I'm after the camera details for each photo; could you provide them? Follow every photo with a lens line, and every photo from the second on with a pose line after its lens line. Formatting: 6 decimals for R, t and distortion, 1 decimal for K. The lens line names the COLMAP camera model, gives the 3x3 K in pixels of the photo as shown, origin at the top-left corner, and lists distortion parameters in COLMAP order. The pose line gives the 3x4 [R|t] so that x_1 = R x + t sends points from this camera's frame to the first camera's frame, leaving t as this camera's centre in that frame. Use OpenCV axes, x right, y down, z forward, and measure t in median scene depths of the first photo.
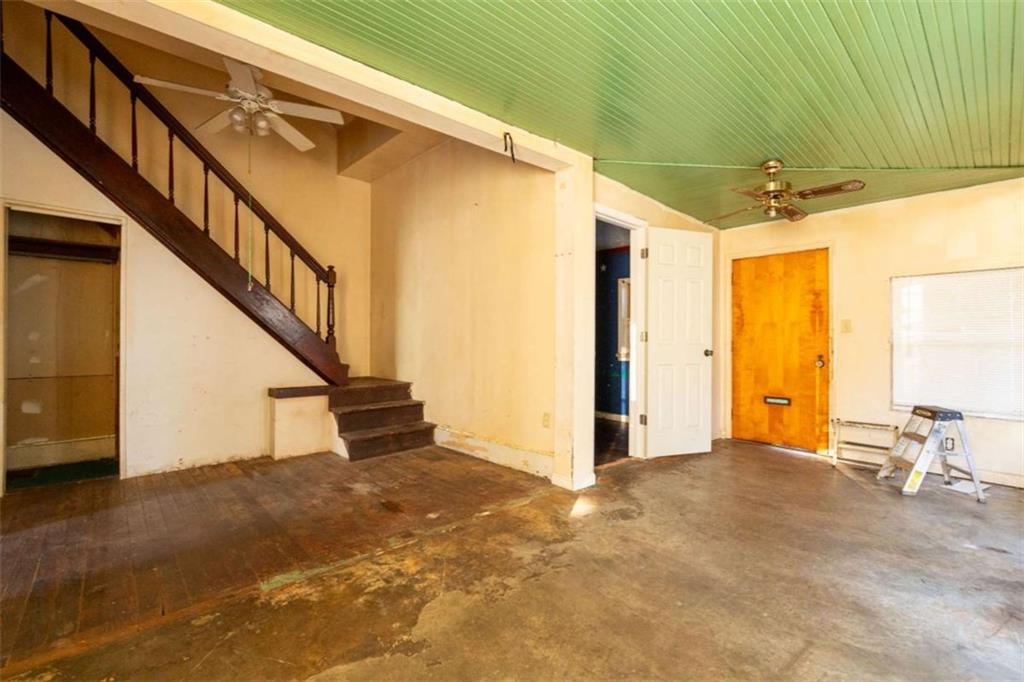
lens RADIAL K [[456.8, 0, 512.0], [0, 456.8, 341.0], [0, 0, 1]] dist [0.000322, 0.000126]
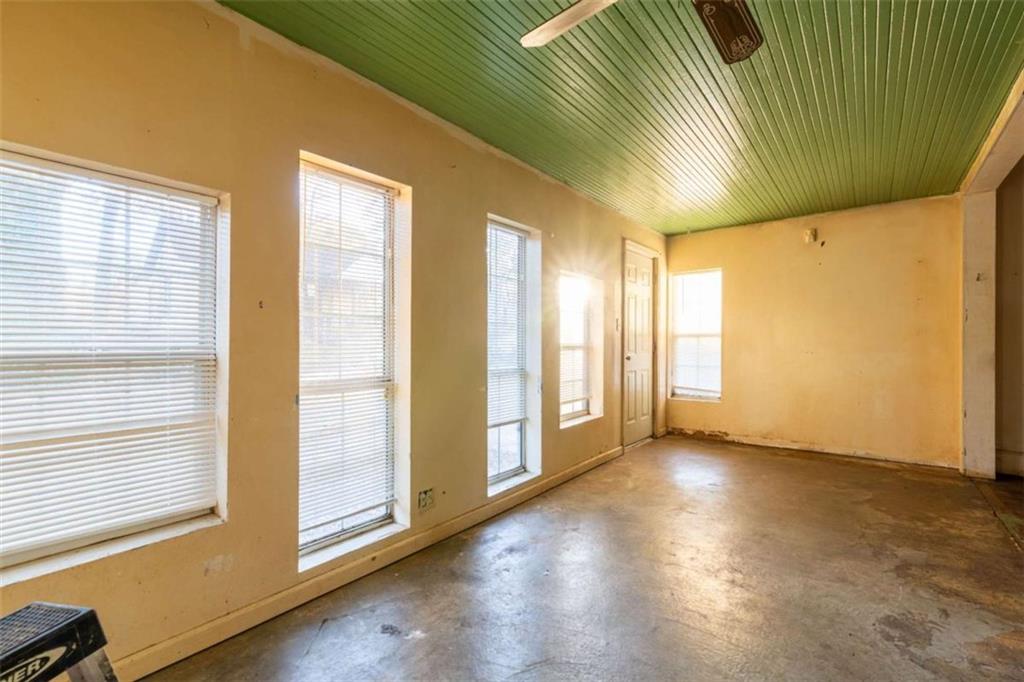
lens RADIAL K [[456.8, 0, 512.0], [0, 456.8, 341.0], [0, 0, 1]] dist [0.000322, 0.000126]
pose [[-0.988098, -0.005057, -0.153740, 1.103134], [-0.004123, 0.999971, -0.006398, -0.005678], [0.153768, -0.005688, -0.988091, 1.940242]]
